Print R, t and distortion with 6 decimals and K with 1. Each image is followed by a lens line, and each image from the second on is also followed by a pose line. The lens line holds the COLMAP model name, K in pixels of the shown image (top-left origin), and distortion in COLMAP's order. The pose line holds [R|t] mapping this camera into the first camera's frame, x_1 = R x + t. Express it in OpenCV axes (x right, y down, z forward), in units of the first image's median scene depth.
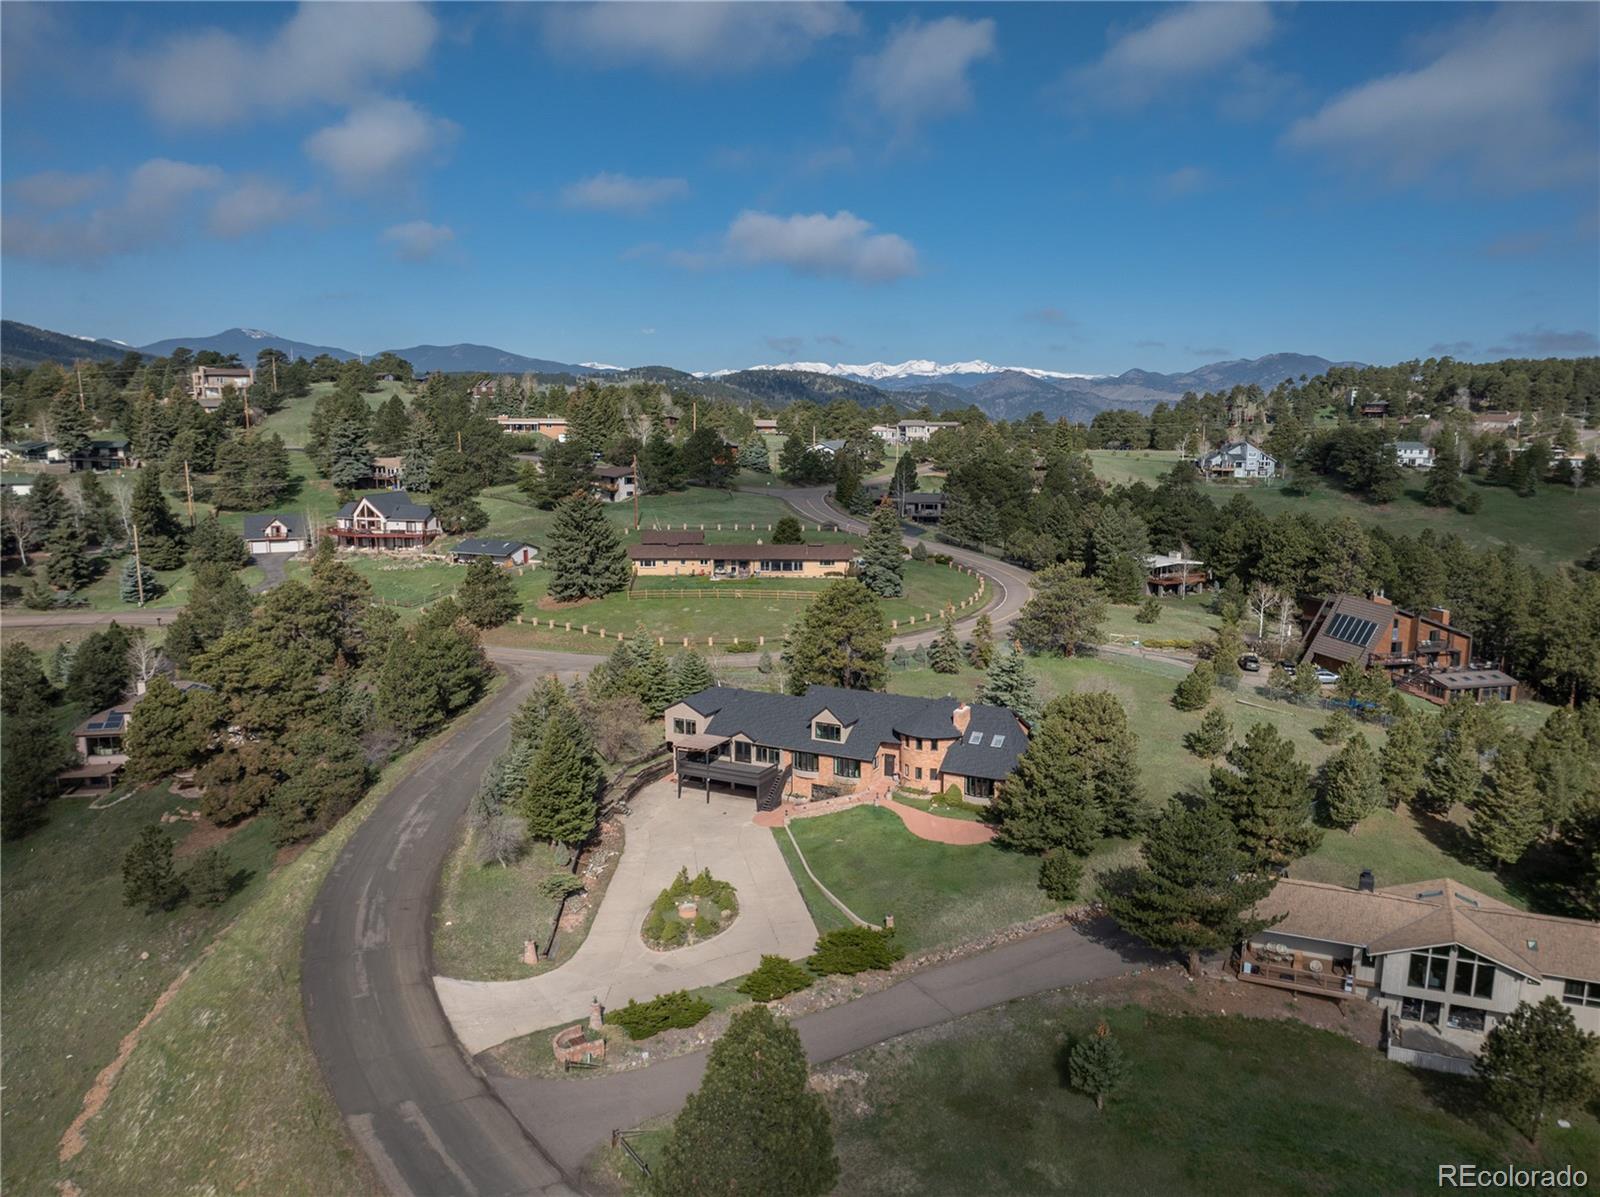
lens RADIAL K [[1302.2, 0, 831.1], [0, 1302.2, 598.2], [0, 0, 1]] dist [-0.036093, -0.009619]
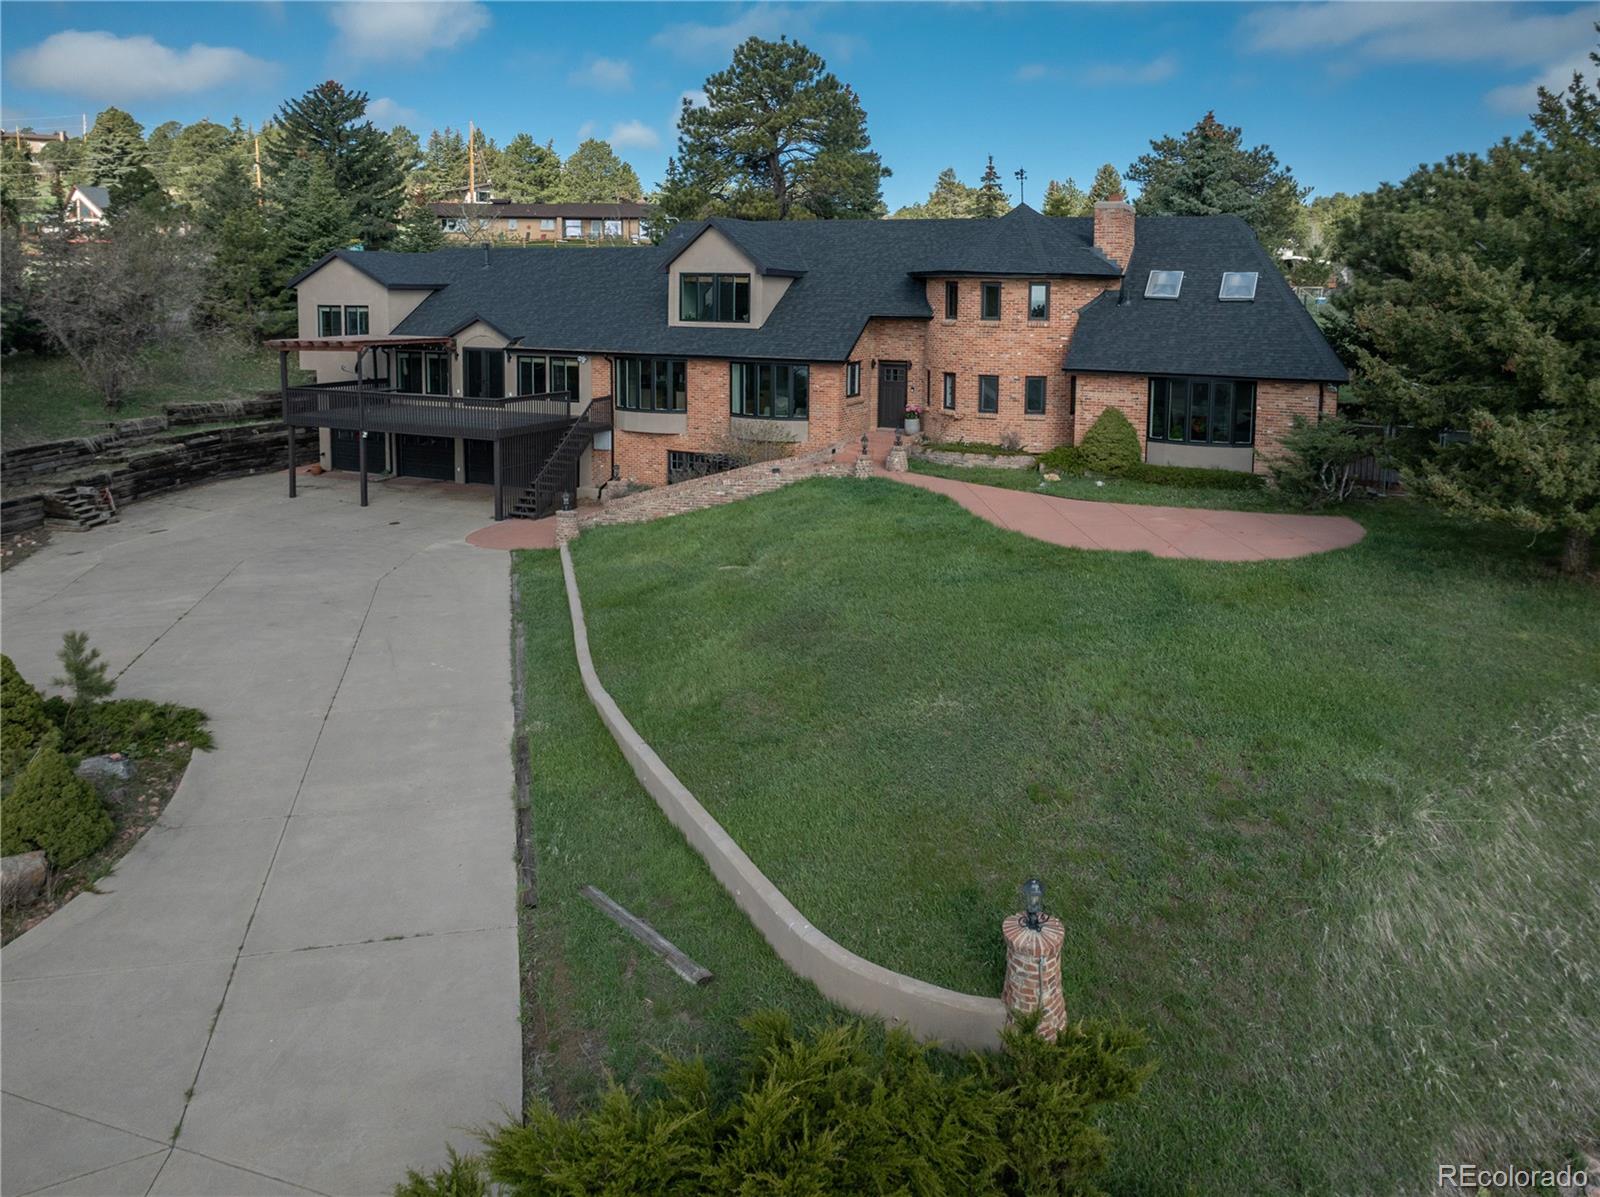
lens RADIAL K [[1221.5, 0, 805.0], [0, 1221.5, 411.5], [0, 0, 1]] dist [-0.031985, 0.002403]
pose [[0.999656, 0.006203, 0.025489, 0.013389], [-0.004306, 0.997262, -0.073819, 0.154868], [-0.025877, 0.073684, 0.996946, 0.669691]]
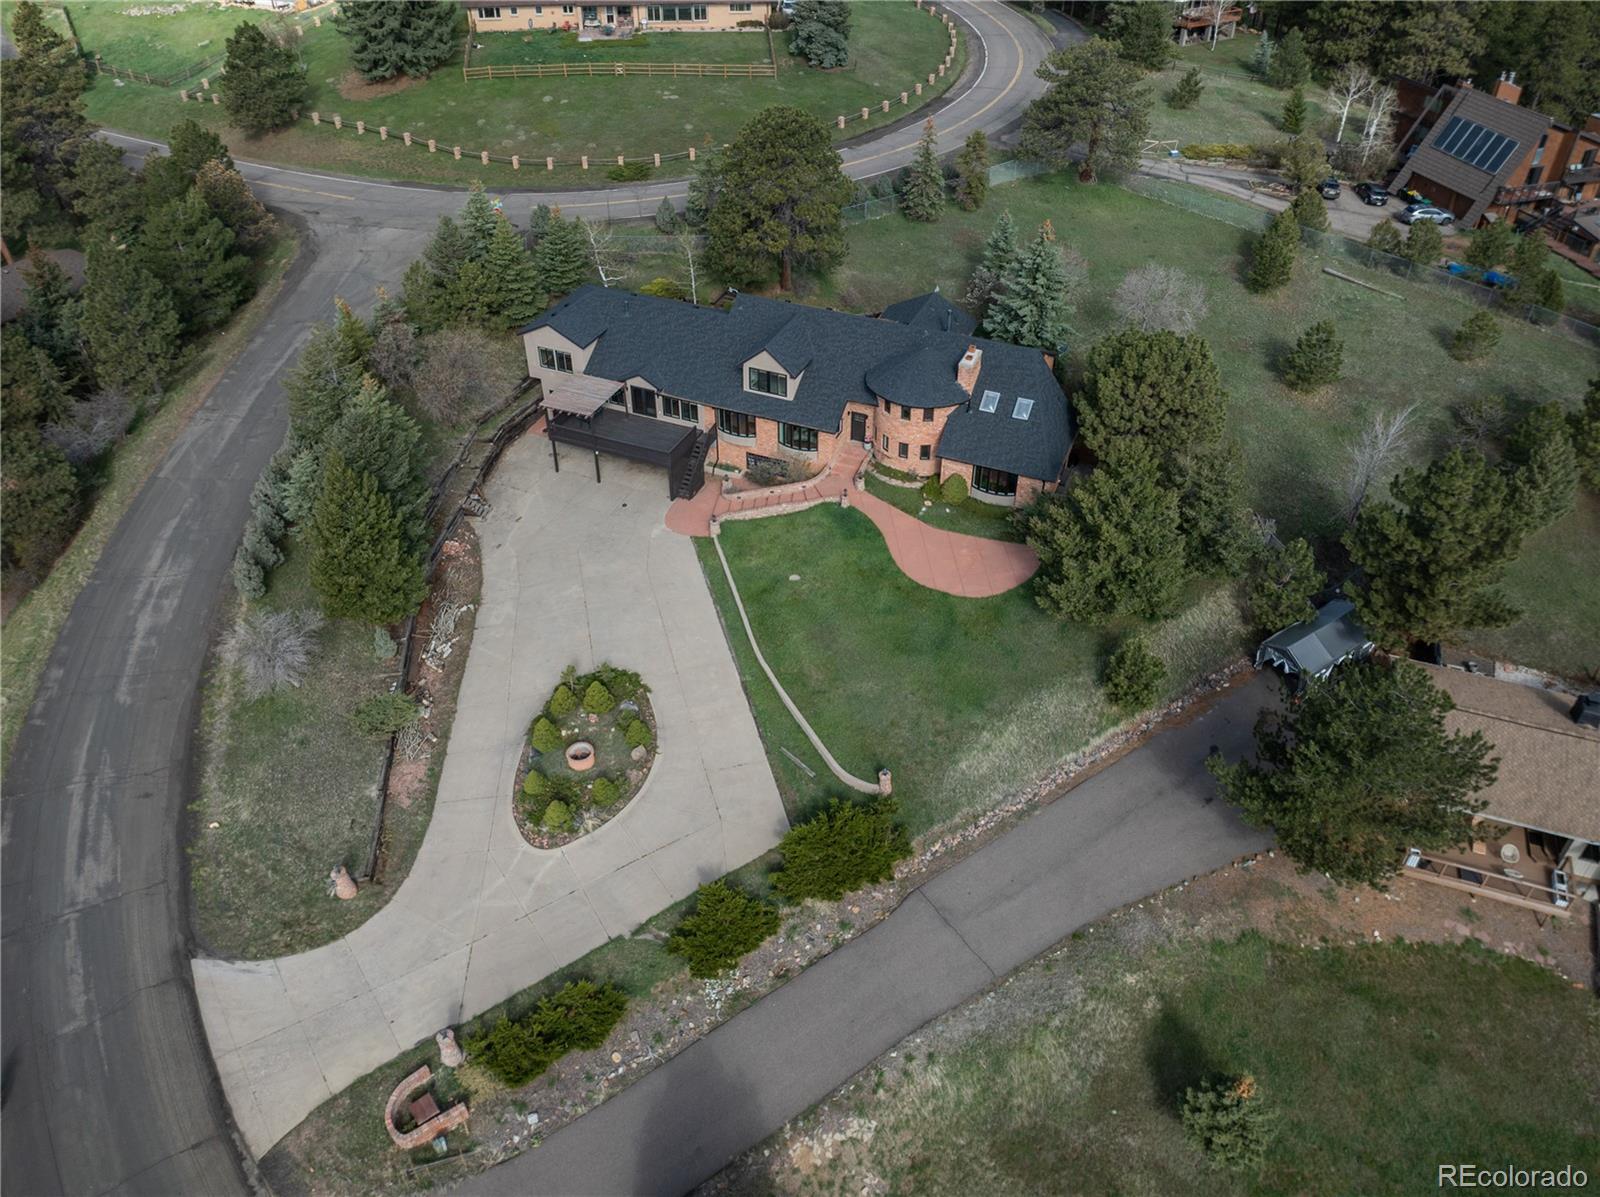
lens RADIAL K [[1266.7, 0, 801.3], [0, 1266.7, 578.4], [0, 0, 1]] dist [-0.037747, -0.006325]
pose [[0.998327, -0.033956, 0.046790, -0.019295], [0.007997, 0.882663, 0.469938, -0.115162], [-0.057257, -0.468777, 0.881459, 0.366147]]
